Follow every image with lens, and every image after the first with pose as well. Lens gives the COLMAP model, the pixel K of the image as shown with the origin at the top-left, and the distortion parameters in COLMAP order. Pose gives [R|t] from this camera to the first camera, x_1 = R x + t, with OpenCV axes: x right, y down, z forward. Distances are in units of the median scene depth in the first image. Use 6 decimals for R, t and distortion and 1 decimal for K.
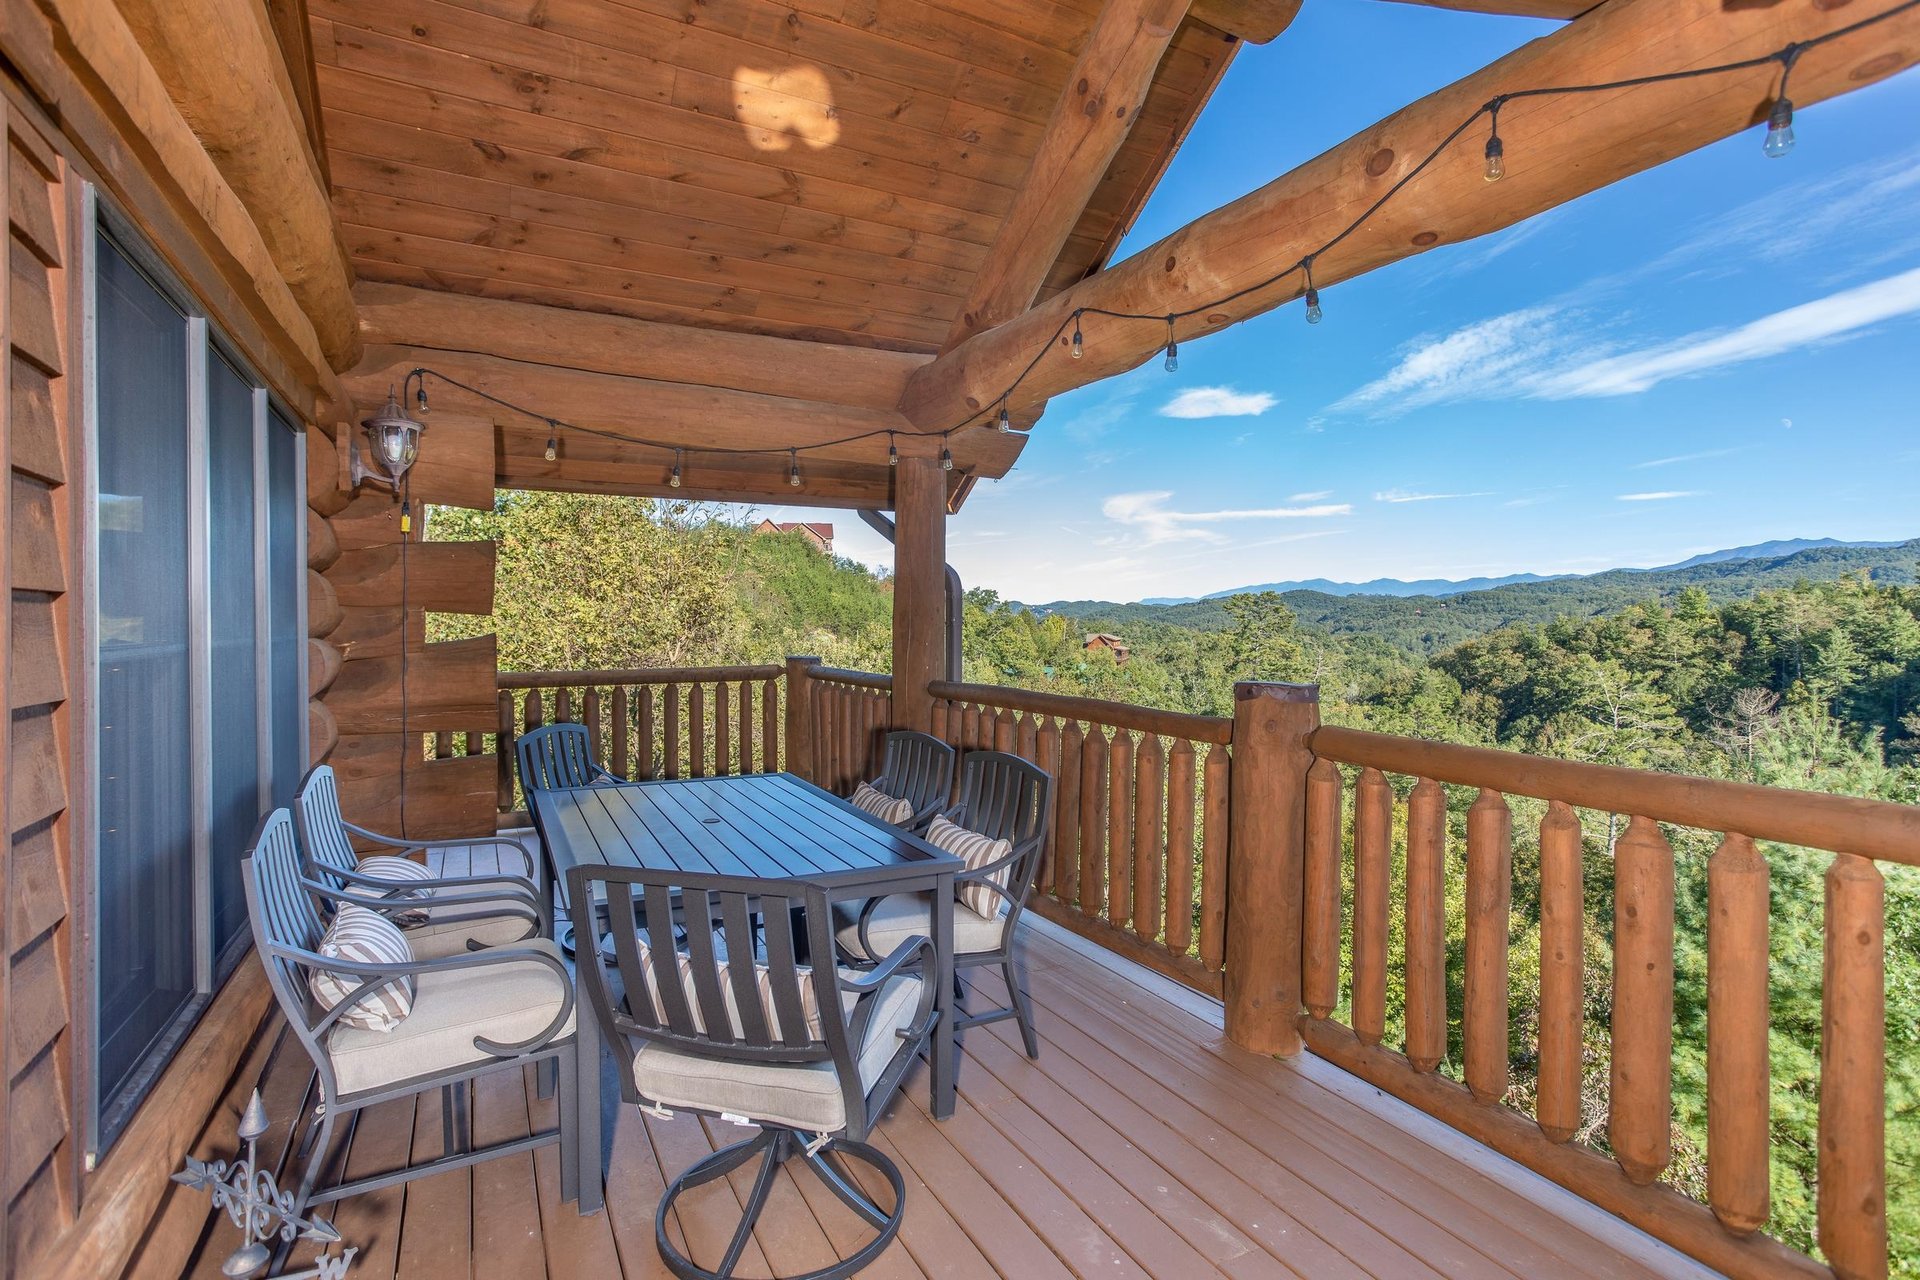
lens RADIAL K [[946.6, 0, 962.0], [0, 946.6, 633.2], [0, 0, 1]] dist [-0.001585, 0.008981]
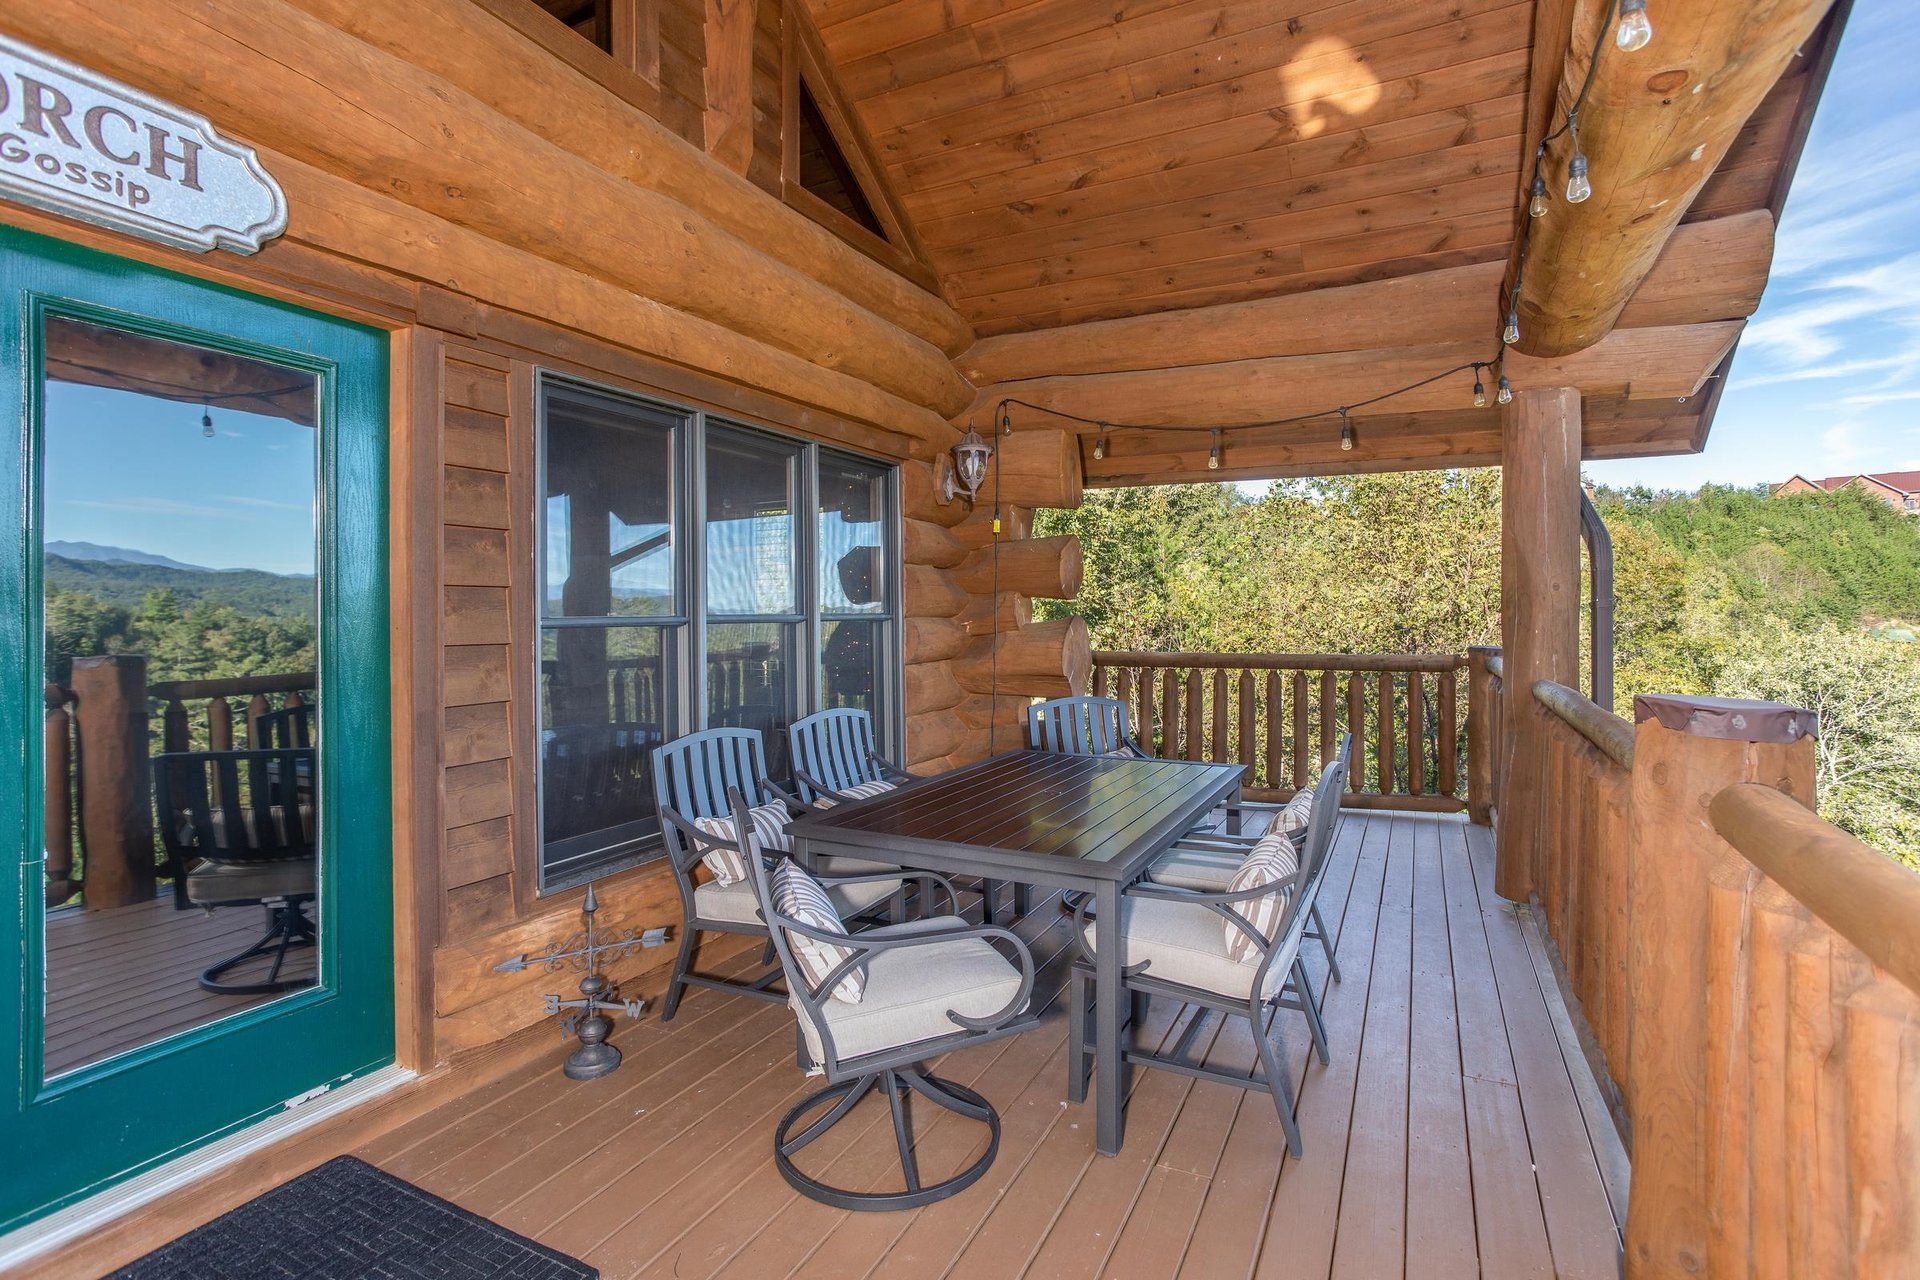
lens RADIAL K [[946.6, 0, 918.9], [0, 946.6, 610.7], [0, 0, 1]] dist [-0.001585, 0.008981]
pose [[0.588418, 0.002307, -0.808553, 0.324416], [-0.009722, 0.999944, -0.004222, 0.001230], [0.808498, 0.010346, 0.588408, 0.173026]]
